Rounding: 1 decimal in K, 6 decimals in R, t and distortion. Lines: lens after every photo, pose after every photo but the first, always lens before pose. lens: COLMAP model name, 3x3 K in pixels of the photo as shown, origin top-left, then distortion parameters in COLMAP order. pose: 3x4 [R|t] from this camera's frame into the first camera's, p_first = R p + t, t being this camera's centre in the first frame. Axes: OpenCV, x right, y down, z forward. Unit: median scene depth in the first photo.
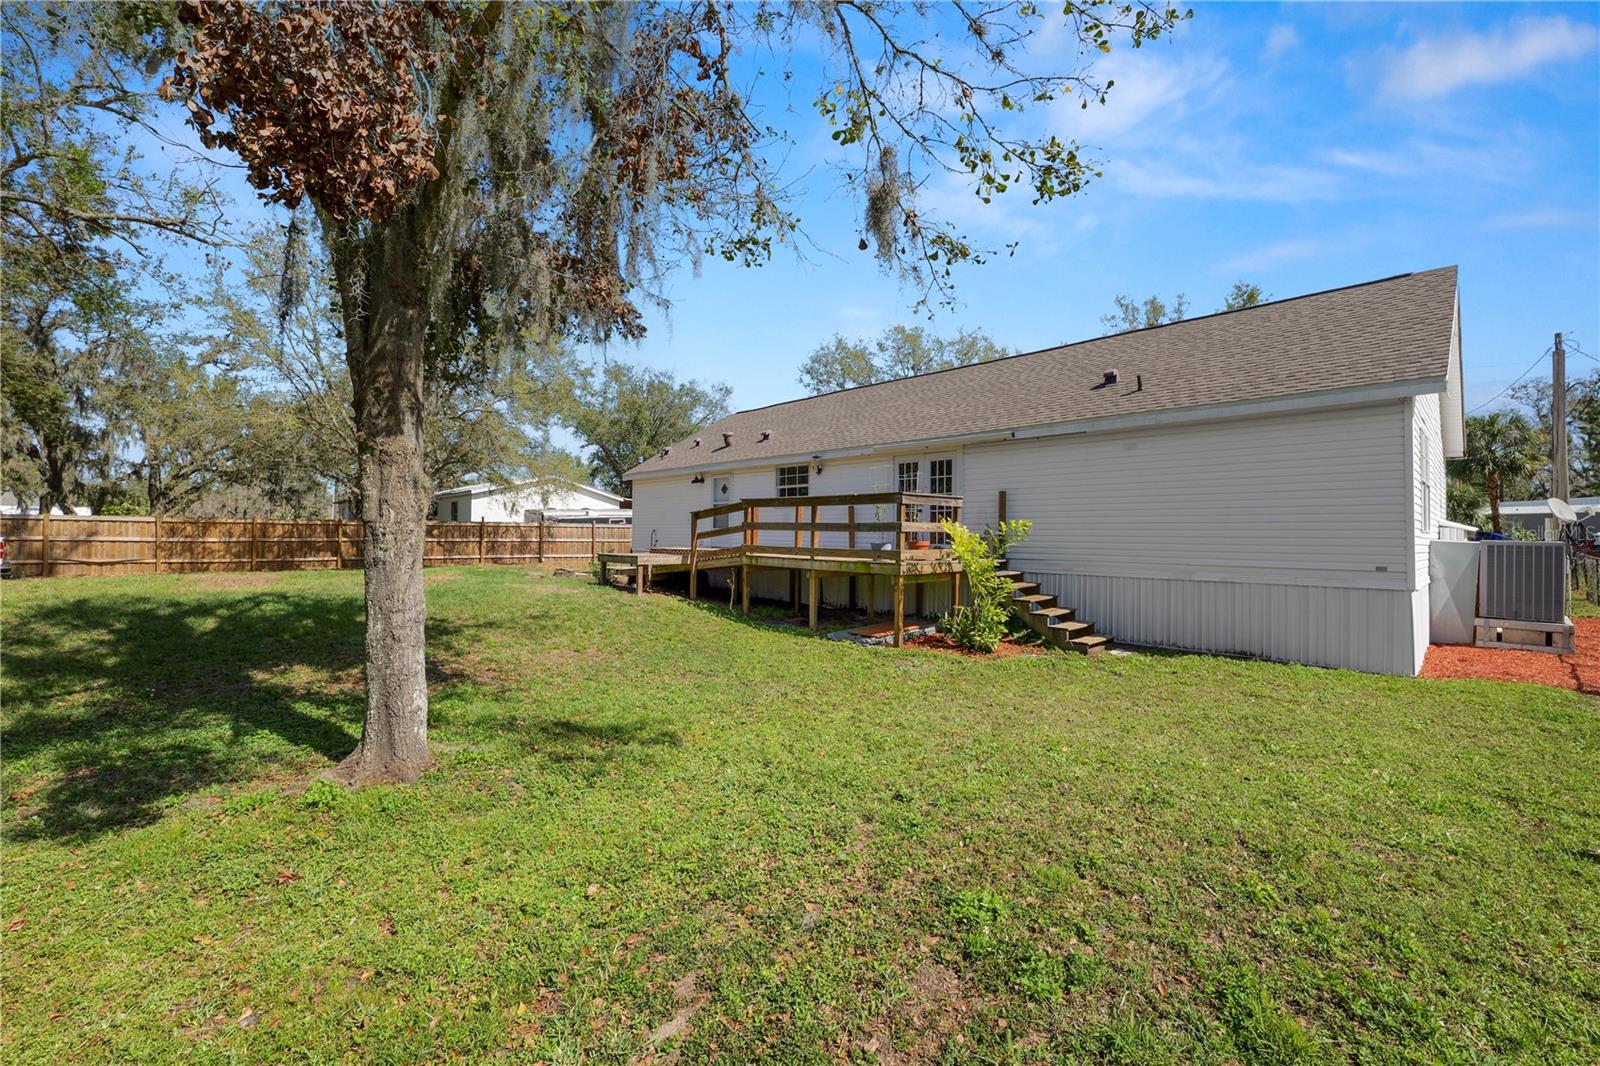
lens RADIAL K [[655.9, 0, 790.1], [0, 655.9, 527.0], [0, 0, 1]] dist [-0.003984, -0.000338]
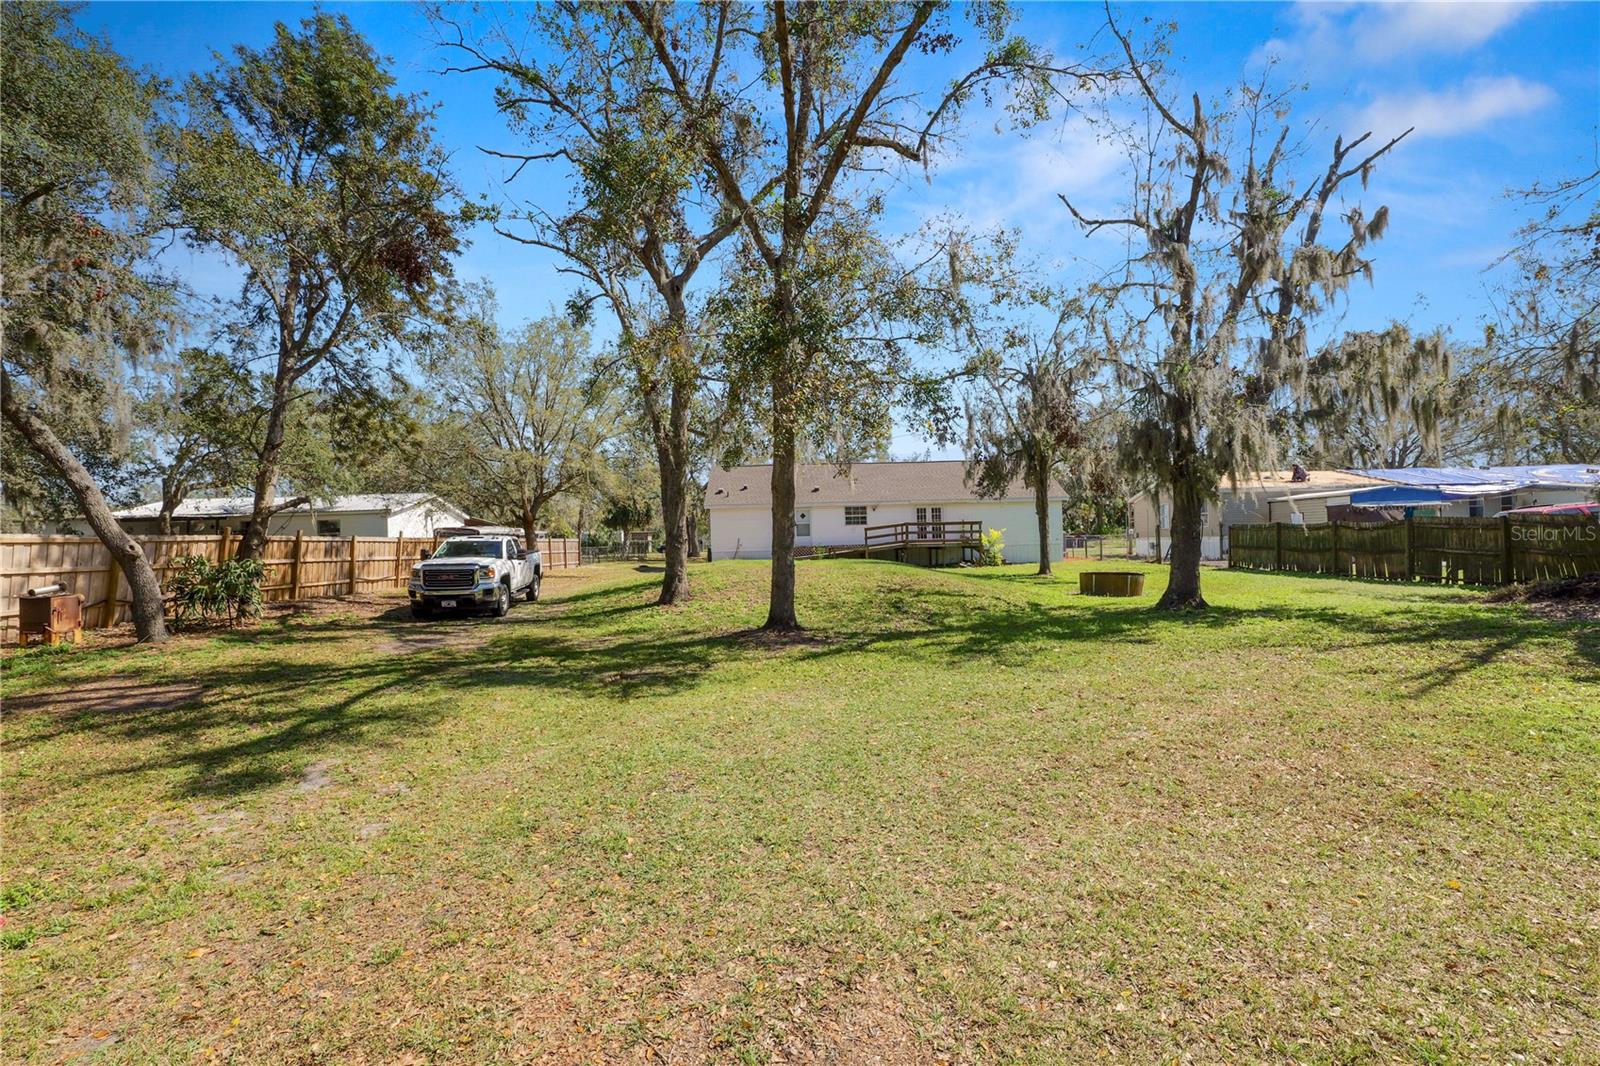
lens RADIAL K [[655.9, 0, 790.1], [0, 655.9, 527.0], [0, 0, 1]] dist [-0.003984, -0.000338]
pose [[0.680898, -0.008363, 0.732331, -2.060480], [0.022875, 0.999690, -0.009853, -0.008388], [-0.732021, 0.023461, 0.680878, -0.396516]]
